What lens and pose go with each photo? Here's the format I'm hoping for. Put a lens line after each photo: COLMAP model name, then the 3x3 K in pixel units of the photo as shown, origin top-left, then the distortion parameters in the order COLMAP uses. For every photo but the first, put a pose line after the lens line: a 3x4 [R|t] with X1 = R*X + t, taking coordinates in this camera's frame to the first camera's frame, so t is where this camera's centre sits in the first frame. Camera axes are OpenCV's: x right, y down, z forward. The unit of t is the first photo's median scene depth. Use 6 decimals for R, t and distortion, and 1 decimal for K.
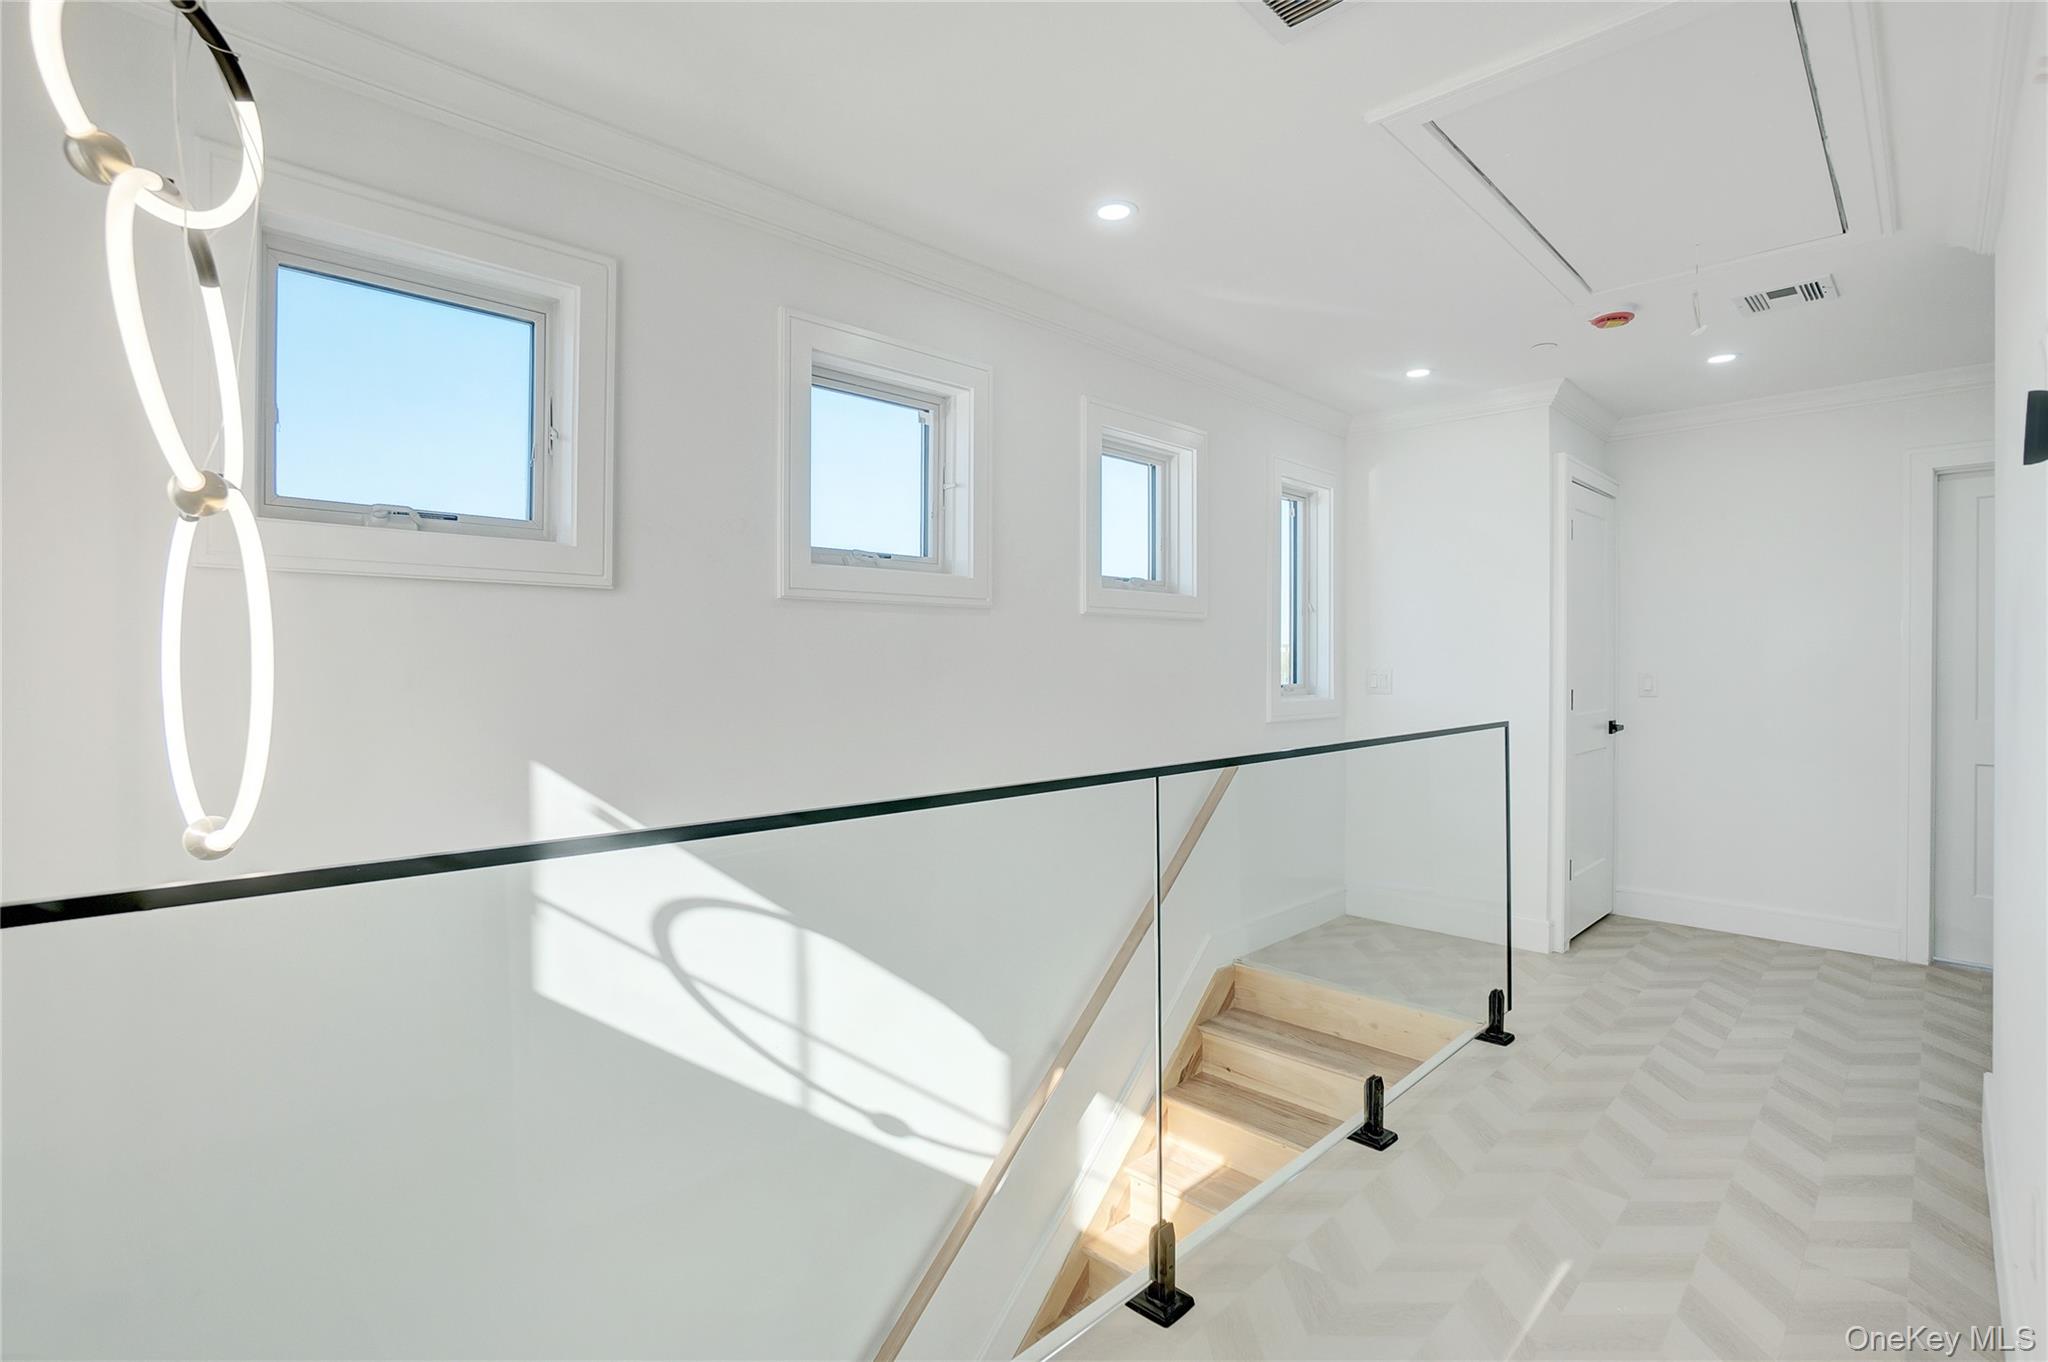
lens RADIAL K [[912.2, 0, 974.2], [0, 912.2, 669.5], [0, 0, 1]] dist [-0.047770, 0.000592]
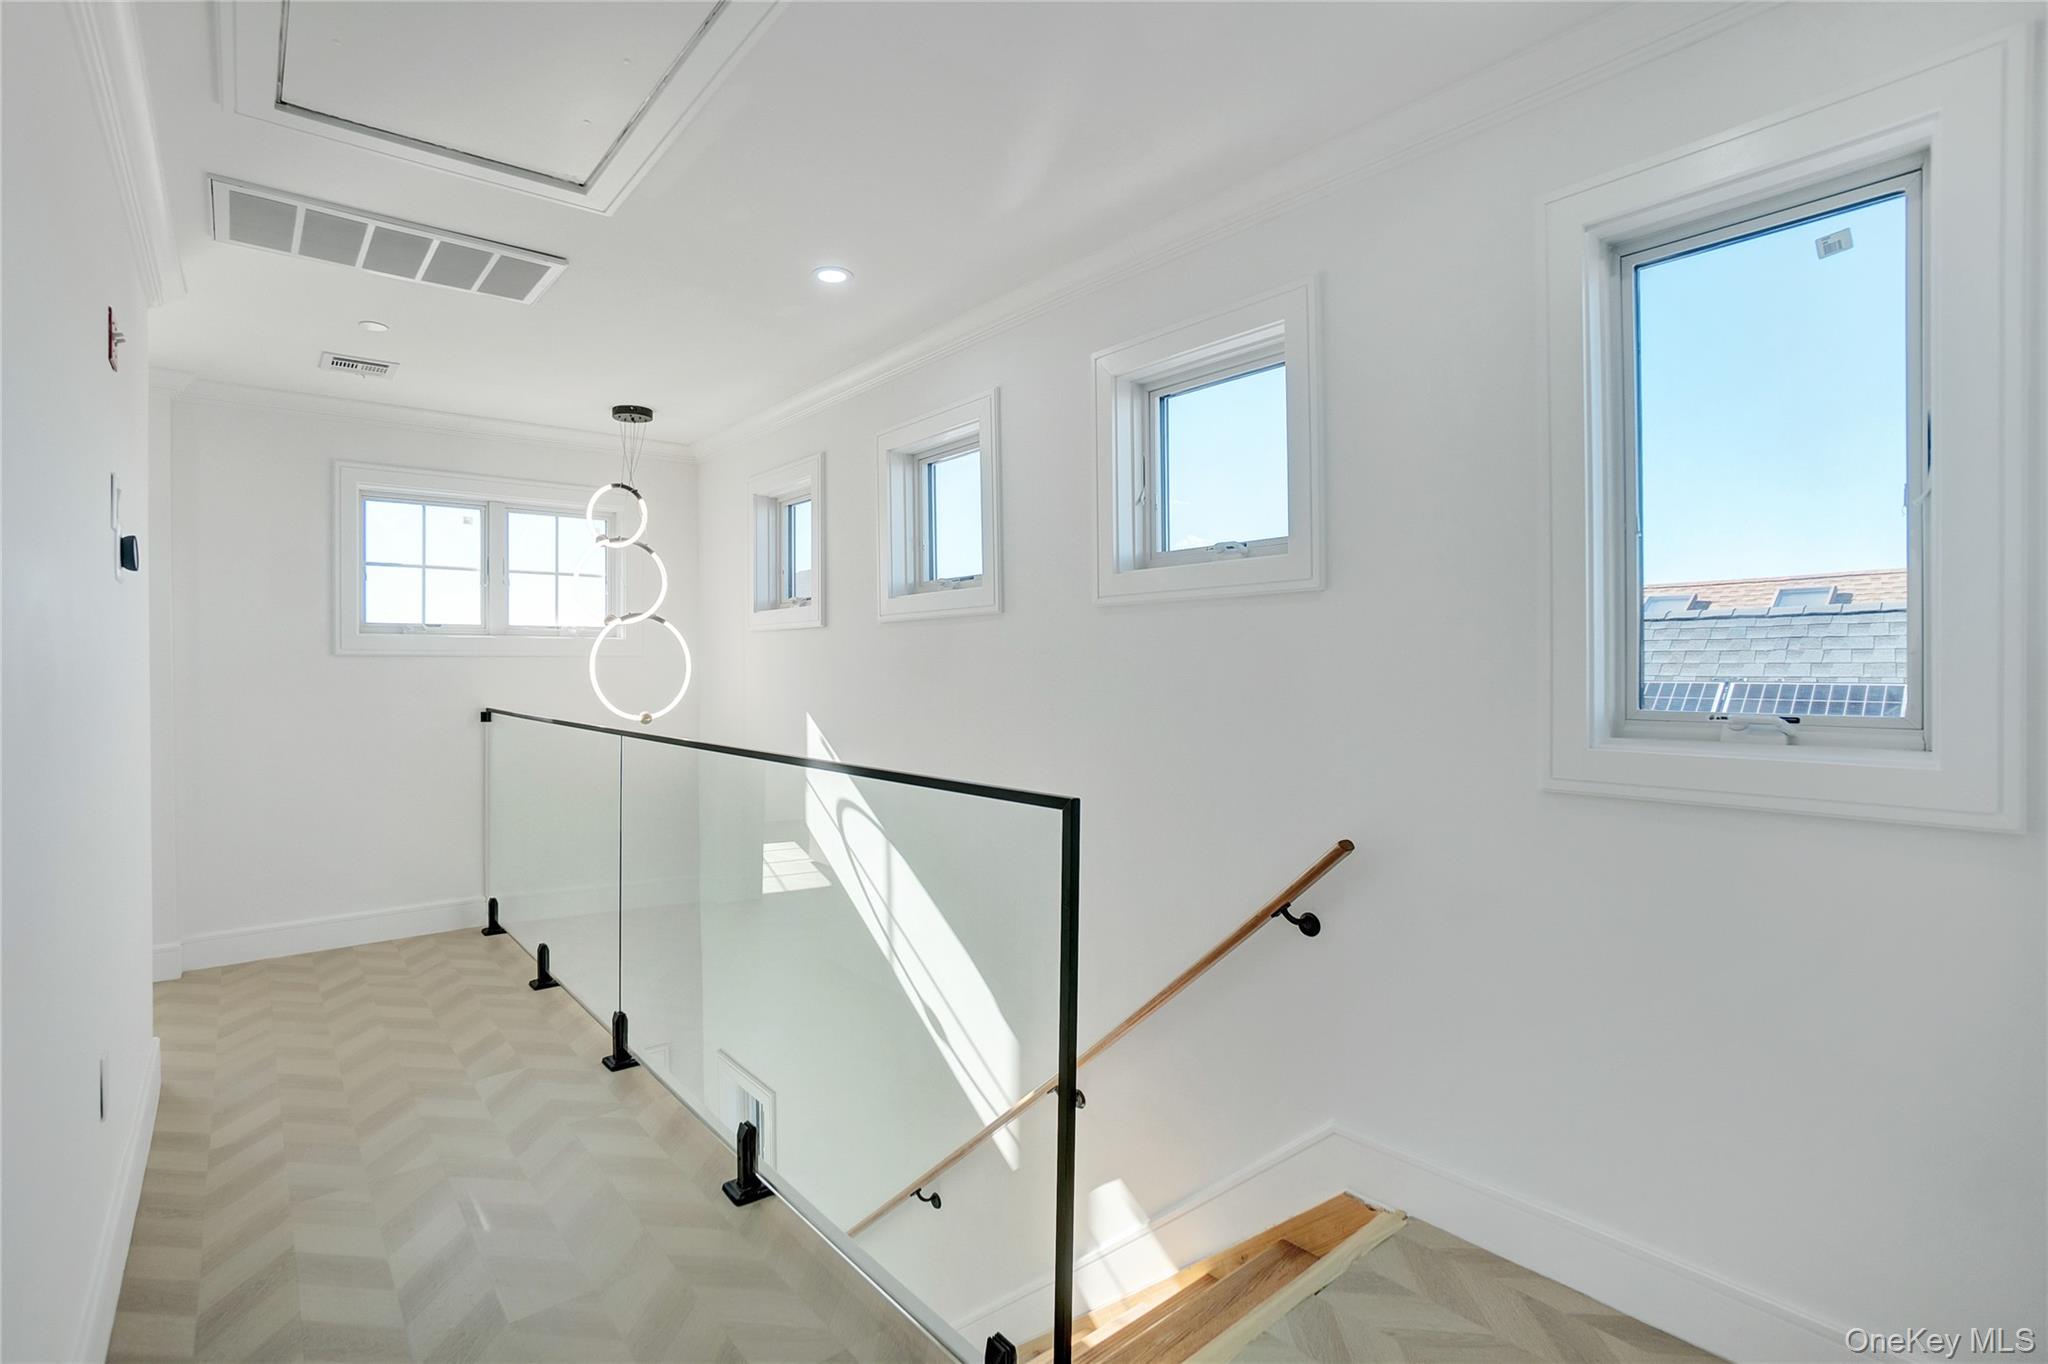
lens RADIAL K [[912.2, 0, 974.2], [0, 912.2, 670.5], [0, 0, 1]] dist [-0.047770, 0.000592]
pose [[-0.064904, 0.009743, -0.997844, 1.303508], [0.010491, 0.999904, 0.009081, -0.011354], [0.997836, -0.009879, -0.065000, 1.242074]]
